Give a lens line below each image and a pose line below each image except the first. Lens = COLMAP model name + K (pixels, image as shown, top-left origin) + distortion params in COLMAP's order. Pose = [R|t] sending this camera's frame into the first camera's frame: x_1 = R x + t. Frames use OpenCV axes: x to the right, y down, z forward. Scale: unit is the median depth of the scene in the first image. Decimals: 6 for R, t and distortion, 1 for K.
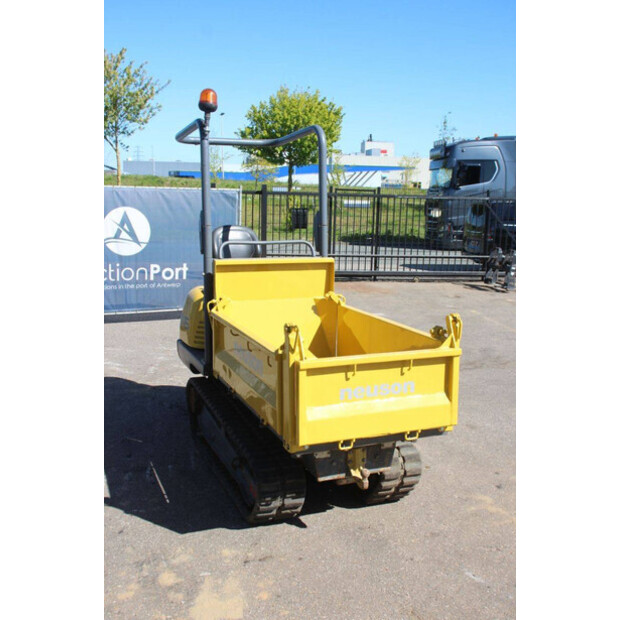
lens RADIAL K [[684.4, 0, 312.8], [0, 684.4, 313.5], [0, 0, 1]] dist [-0.017701, -0.000640]
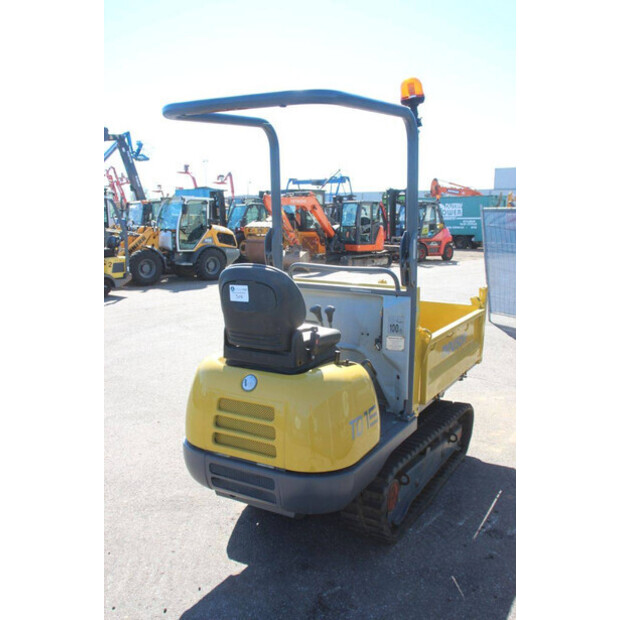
lens RADIAL K [[599.0, 0, 310.7], [0, 599.0, 310.2], [0, 0, 1]] dist [-0.123525, 0.171164]
pose [[-0.616879, -0.150741, 0.772488, -0.651554], [0.113281, 0.954264, 0.276674, -0.275656], [-0.778863, 0.258182, -0.571589, 1.559562]]
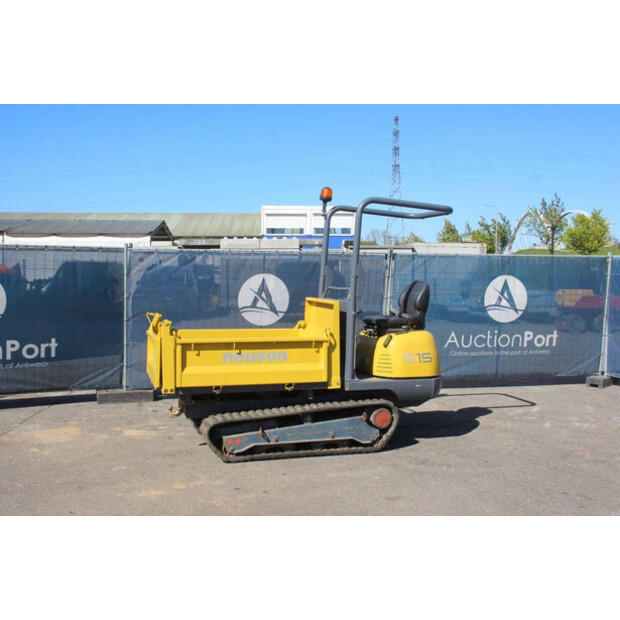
lens RADIAL K [[688.1, 0, 311.5], [0, 688.1, 312.0], [0, 0, 1]] dist [-0.032020, 0.012850]
pose [[-0.078006, 0.041729, -0.996079, 1.409129], [-0.180399, 0.982039, 0.055269, -0.132772], [0.980495, 0.184003, -0.069077, 1.132102]]
